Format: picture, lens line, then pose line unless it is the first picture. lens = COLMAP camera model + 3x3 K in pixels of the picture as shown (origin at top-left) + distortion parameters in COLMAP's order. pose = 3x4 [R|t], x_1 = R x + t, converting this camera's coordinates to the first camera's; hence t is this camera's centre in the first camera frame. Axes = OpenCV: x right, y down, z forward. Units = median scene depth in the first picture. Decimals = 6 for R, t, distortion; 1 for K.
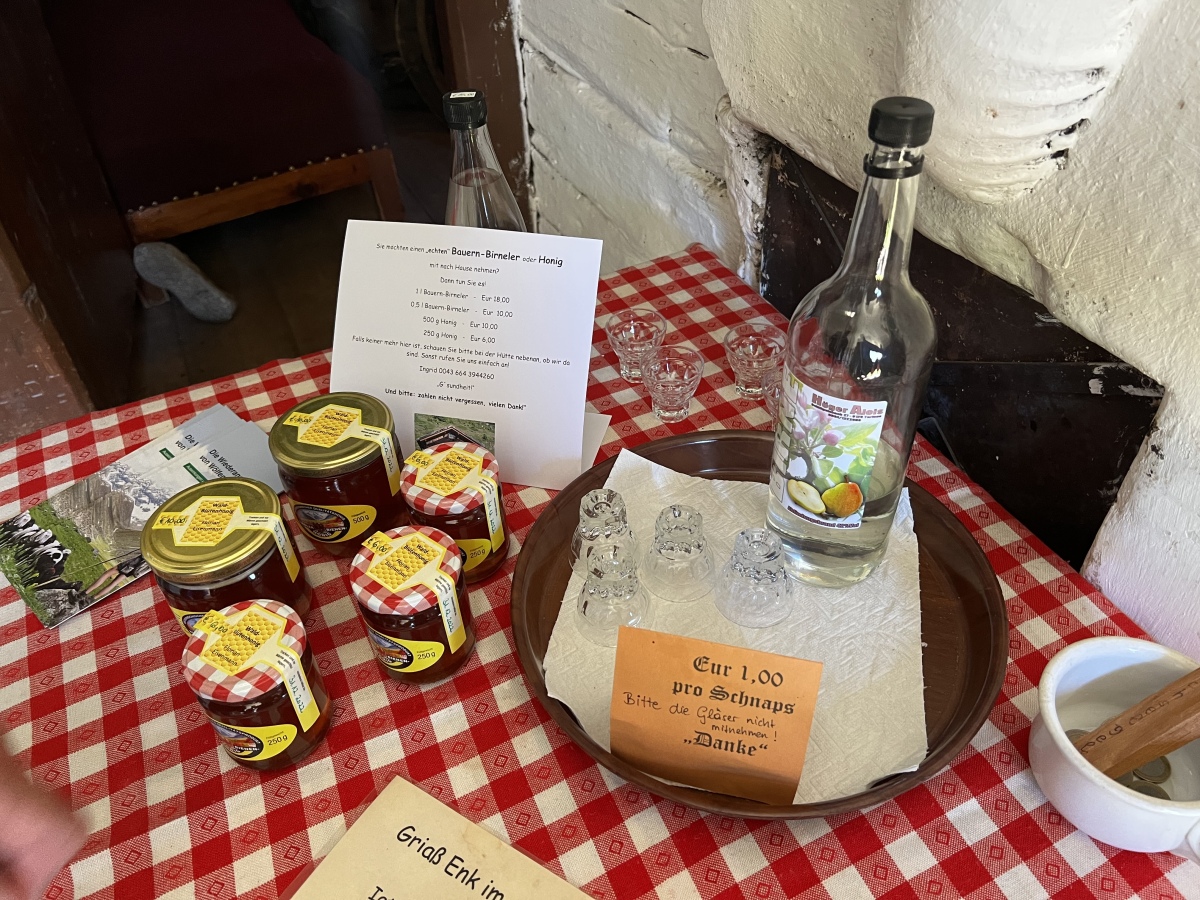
lens RADIAL K [[876.5, 0, 600.0], [0, 876.5, 450.0], [0, 0, 1]] dist [-0.001255, 0.003347]
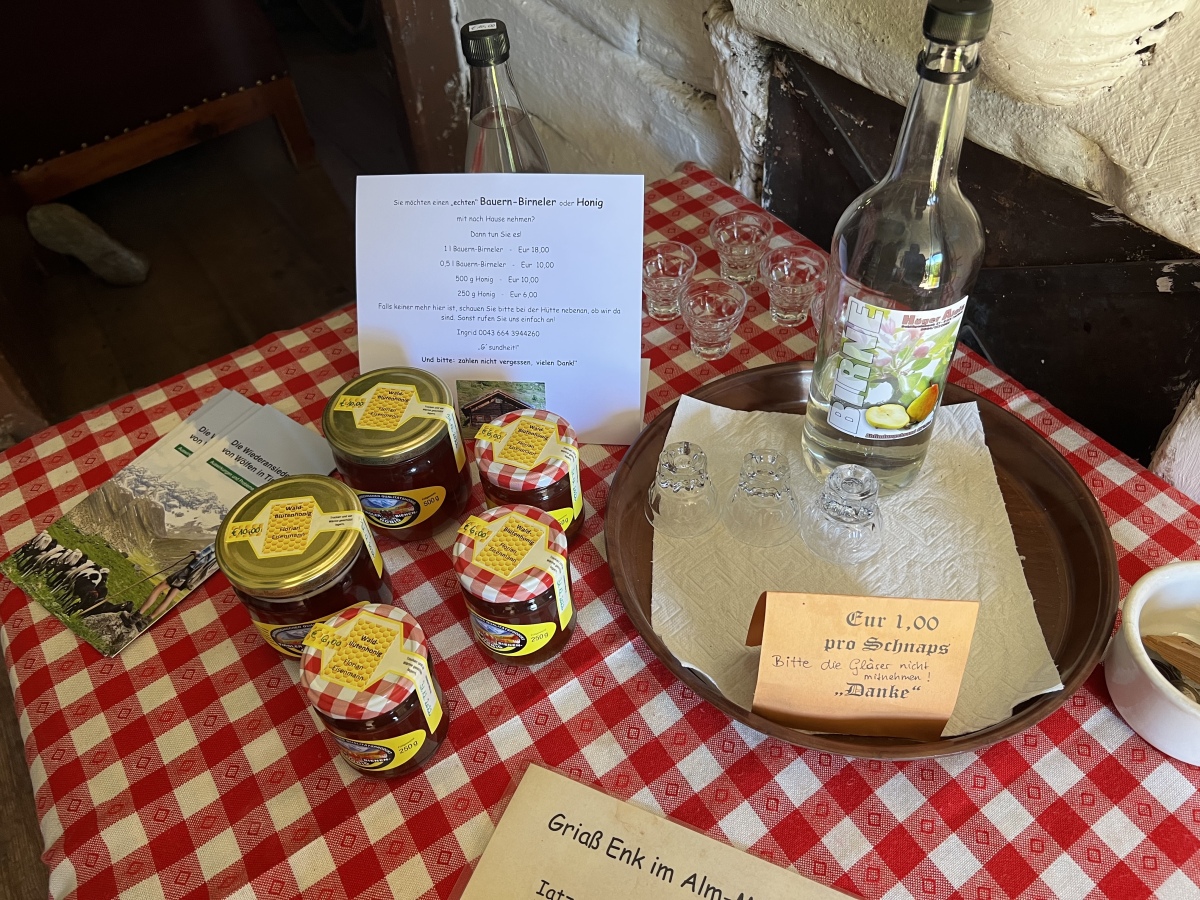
lens RADIAL K [[882.2, 0, 600.0], [0, 882.2, 450.0], [0, 0, 1]] dist [0.004482, -0.004976]
pose [[0.990407, -0.113433, 0.078911, -0.159972], [0.105561, 0.989606, 0.097655, -0.049067], [-0.089168, -0.088388, 0.992087, 0.043614]]
